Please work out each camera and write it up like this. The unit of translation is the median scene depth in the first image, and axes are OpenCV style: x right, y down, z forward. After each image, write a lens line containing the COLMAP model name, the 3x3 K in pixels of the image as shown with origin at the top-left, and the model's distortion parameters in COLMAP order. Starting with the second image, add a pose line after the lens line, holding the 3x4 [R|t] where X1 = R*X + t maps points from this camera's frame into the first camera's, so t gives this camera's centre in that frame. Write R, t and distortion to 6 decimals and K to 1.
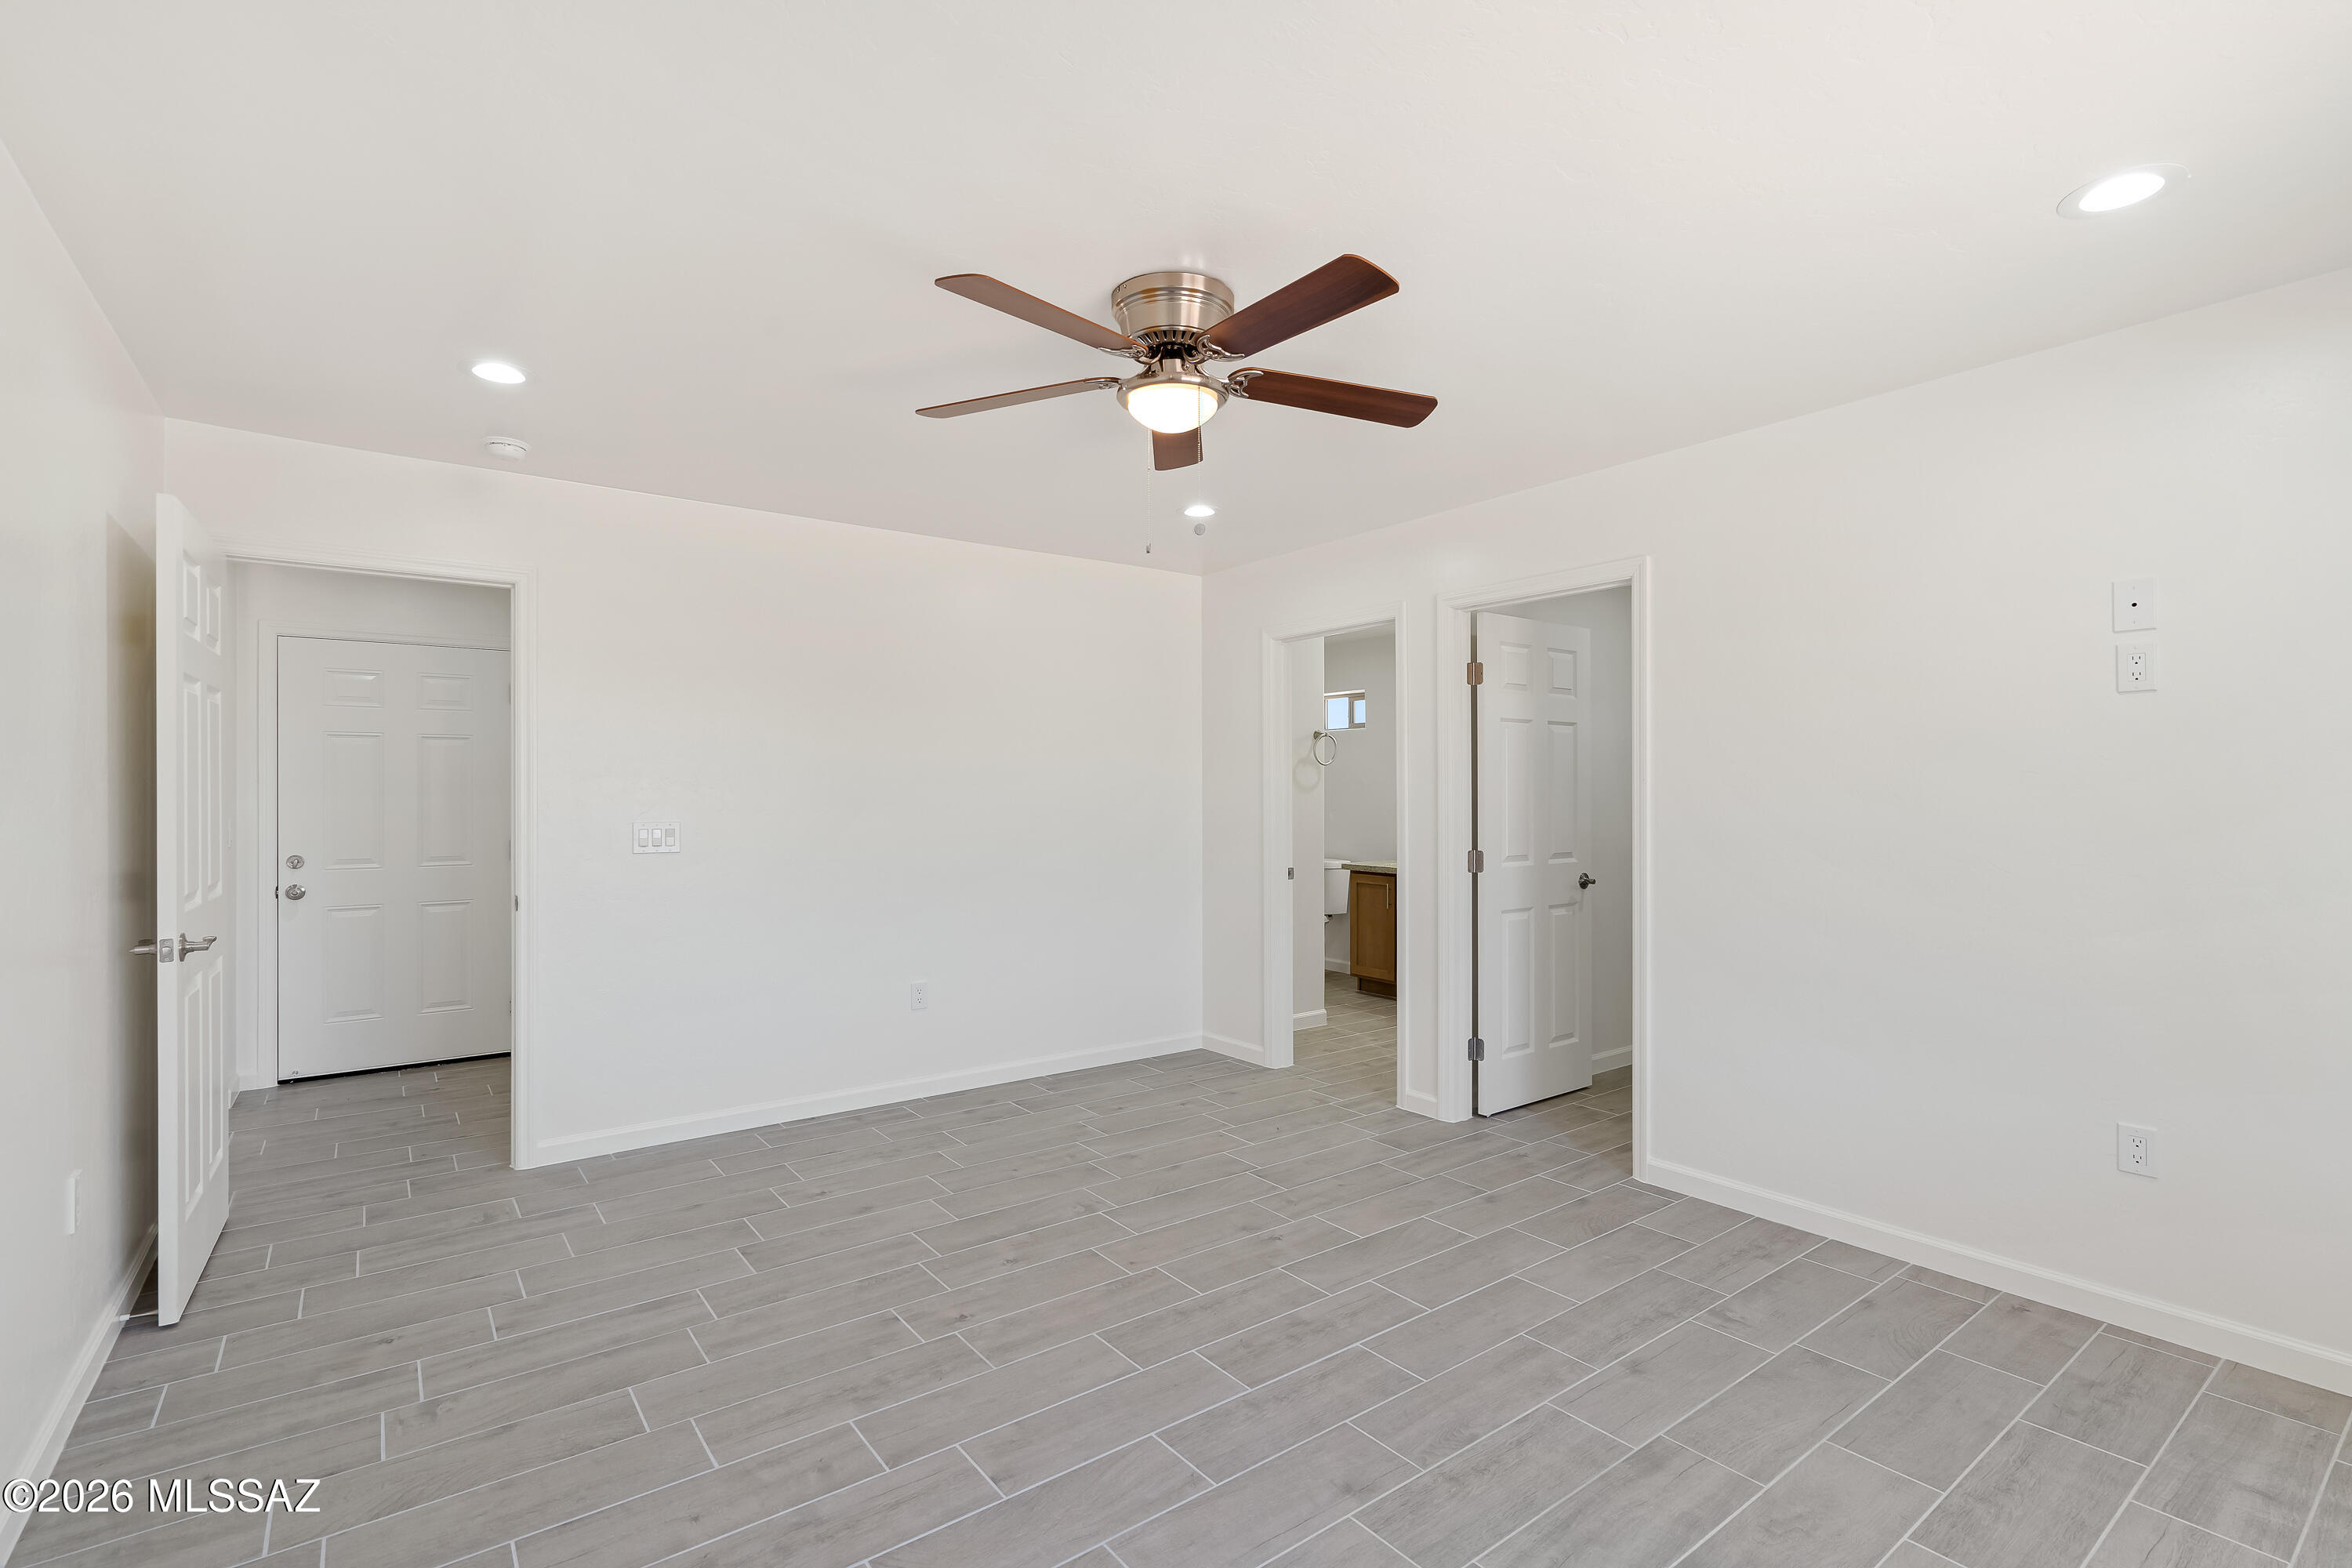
lens RADIAL K [[1071.6, 0, 1169.3], [0, 1071.6, 793.5], [0, 0, 1]] dist [-0.003821, 0.000184]
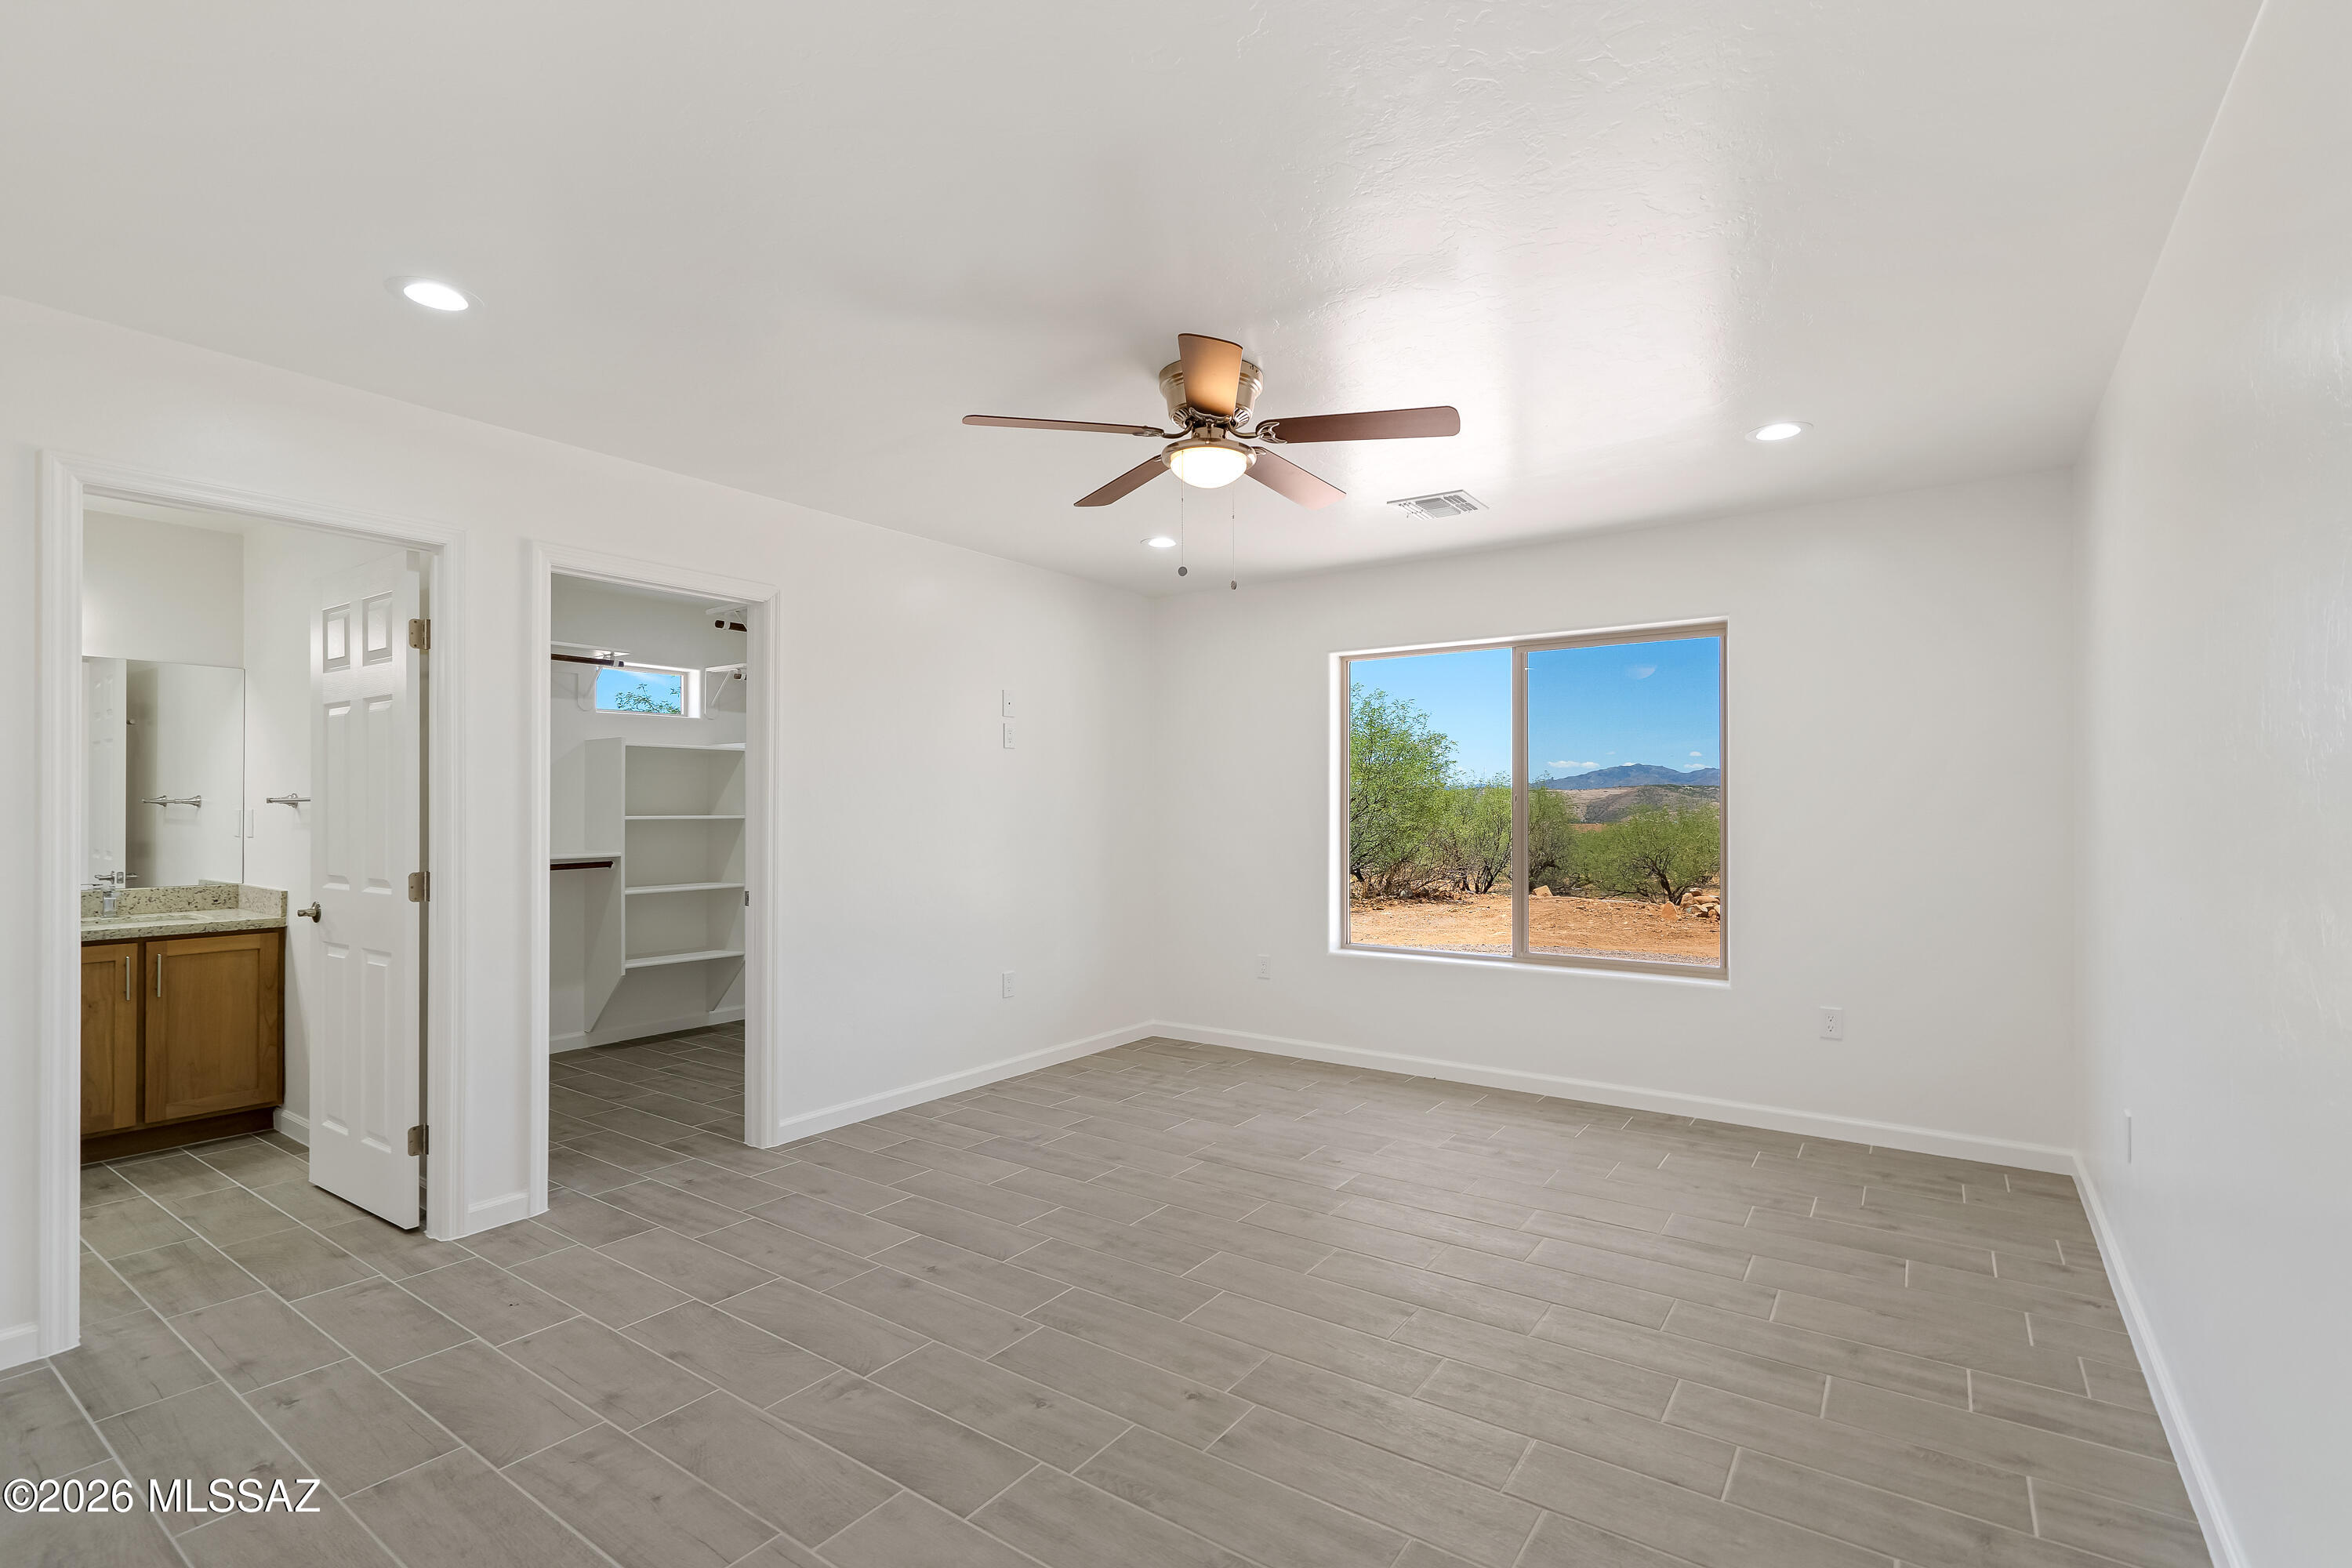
lens RADIAL K [[1071.6, 0, 1169.3], [0, 1071.6, 793.5], [0, 0, 1]] dist [-0.003821, 0.000184]
pose [[-0.305410, 0.013376, 0.952127, -0.796698], [-0.001150, 0.999895, -0.014416, 0.010502], [-0.952220, -0.005498, -0.305362, 1.005196]]
